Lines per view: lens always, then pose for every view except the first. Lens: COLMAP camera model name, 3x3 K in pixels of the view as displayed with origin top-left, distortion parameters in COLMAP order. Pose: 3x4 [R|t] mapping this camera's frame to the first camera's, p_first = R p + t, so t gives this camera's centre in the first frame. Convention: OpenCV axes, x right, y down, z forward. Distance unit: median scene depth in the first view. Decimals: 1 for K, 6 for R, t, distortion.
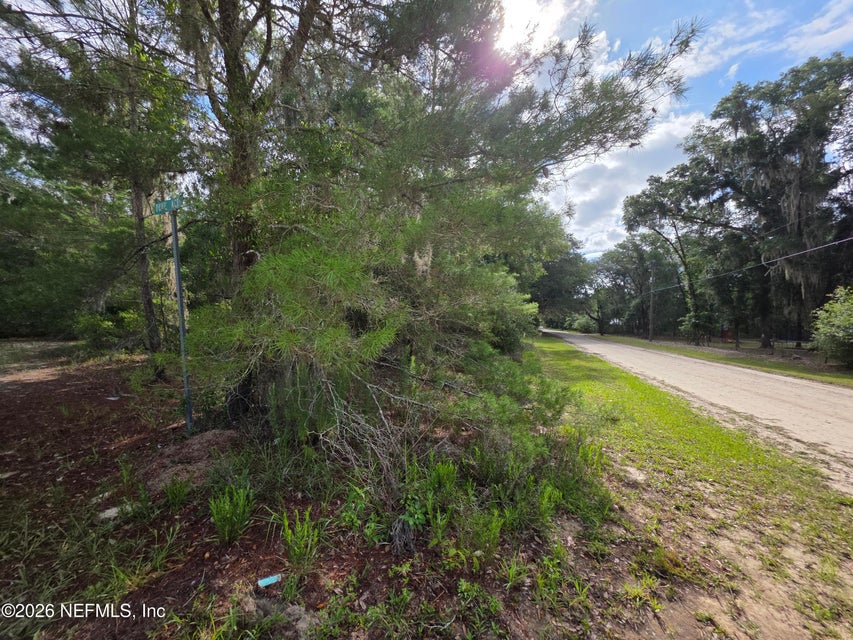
lens RADIAL K [[341.1, 0, 414.7], [0, 341.1, 316.6], [0, 0, 1]] dist [-0.004336, 0.001533]
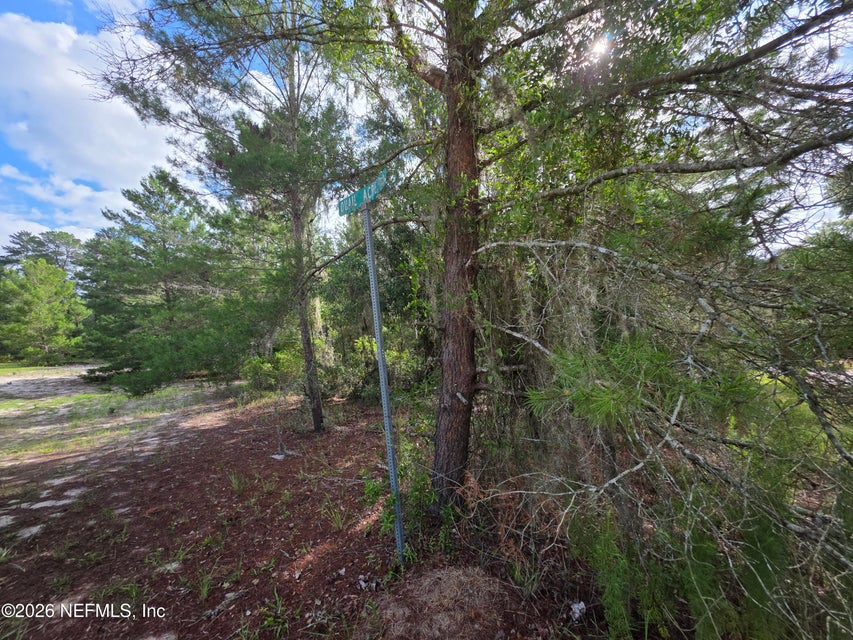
lens RADIAL K [[341.1, 0, 416.0], [0, 341.1, 318.7], [0, 0, 1]] dist [-0.004336, 0.001533]
pose [[0.953034, -0.066929, -0.295375, -0.193818], [0.042384, 0.995153, -0.088739, -0.009031], [0.299883, 0.072052, 0.951251, 0.182829]]
